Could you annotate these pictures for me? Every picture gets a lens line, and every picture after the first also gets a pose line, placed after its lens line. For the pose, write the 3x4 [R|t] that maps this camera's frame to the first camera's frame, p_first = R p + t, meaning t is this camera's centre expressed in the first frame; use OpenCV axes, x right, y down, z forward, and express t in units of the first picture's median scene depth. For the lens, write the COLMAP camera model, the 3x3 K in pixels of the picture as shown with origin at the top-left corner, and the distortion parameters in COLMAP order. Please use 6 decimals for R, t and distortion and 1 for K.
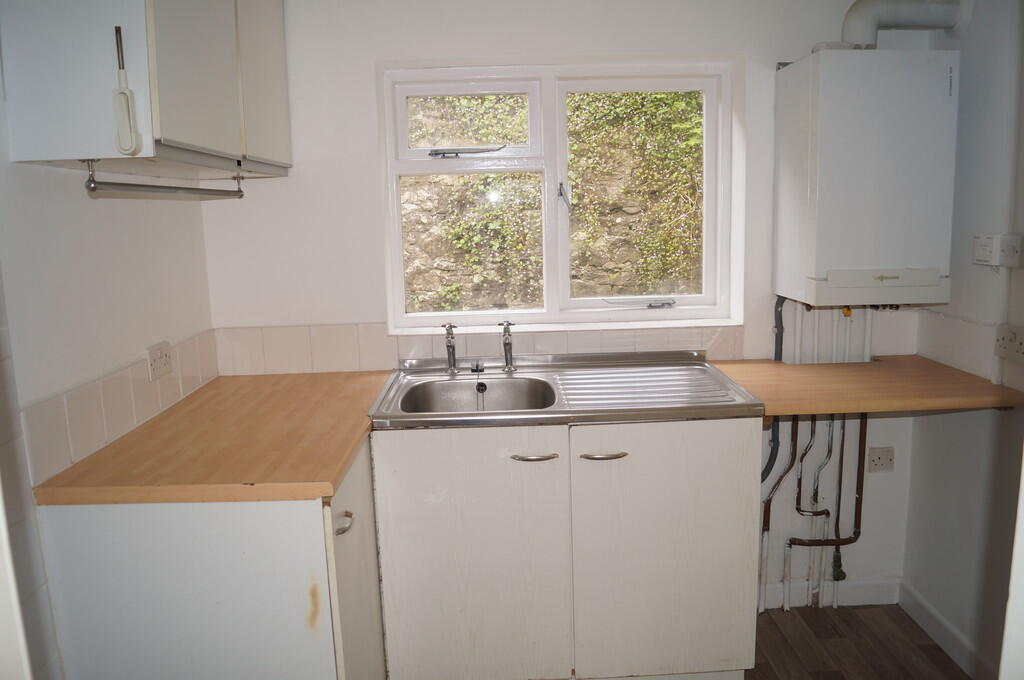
lens RADIAL K [[809.5, 0, 513.2], [0, 809.5, 341.9], [0, 0, 1]] dist [-0.038276, -0.001386]
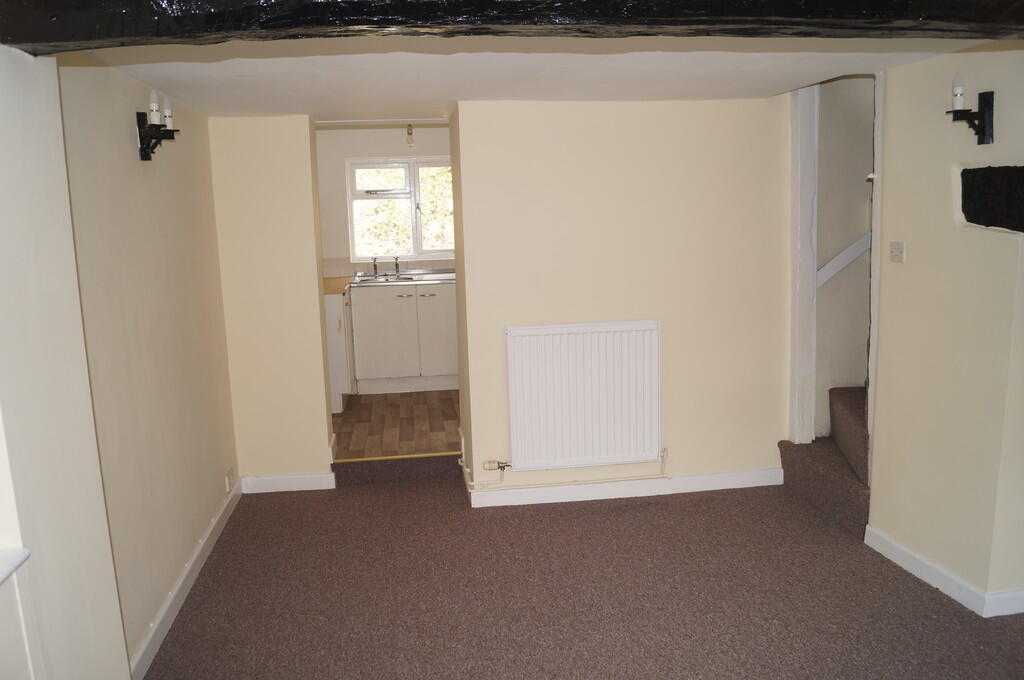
lens RADIAL K [[809.5, 0, 512.2], [0, 809.5, 338.8], [0, 0, 1]] dist [-0.038276, -0.001386]
pose [[0.994081, -0.020167, 0.106749, 0.080494], [0.020894, 0.999765, -0.005697, 0.267262], [-0.106609, 0.007894, 0.994270, -1.660587]]
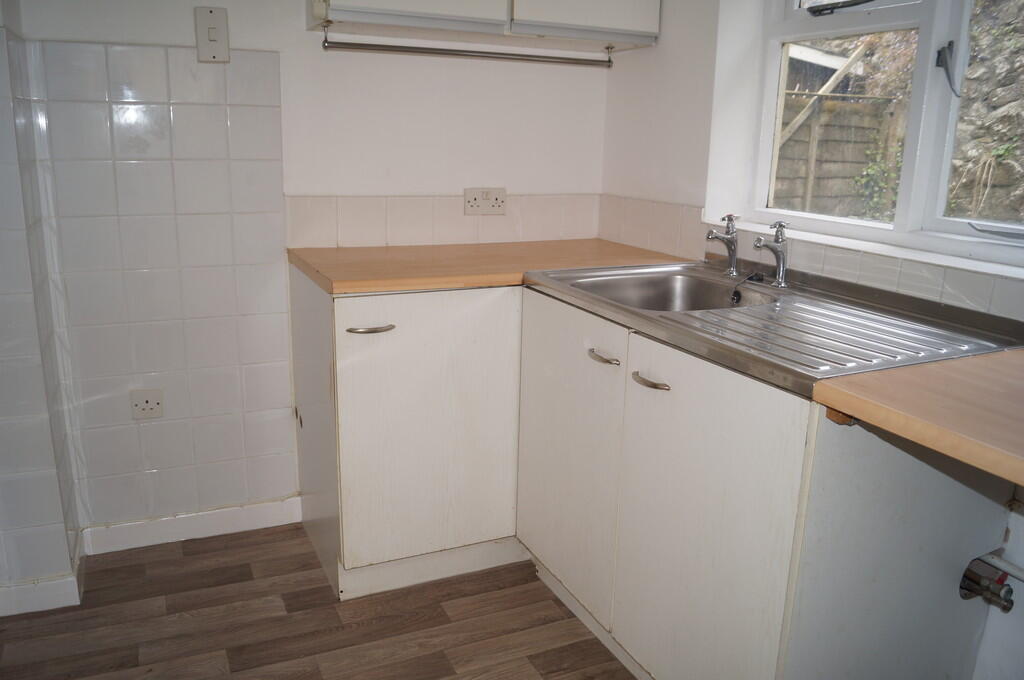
lens RADIAL K [[809.5, 0, 512.8], [0, 809.5, 339.9], [0, 0, 1]] dist [-0.038276, -0.001386]
pose [[0.396055, 0.263970, -0.879466, 0.612082], [-0.186541, 0.960945, 0.204420, -0.027454], [0.899079, 0.083094, 0.429829, 0.446906]]
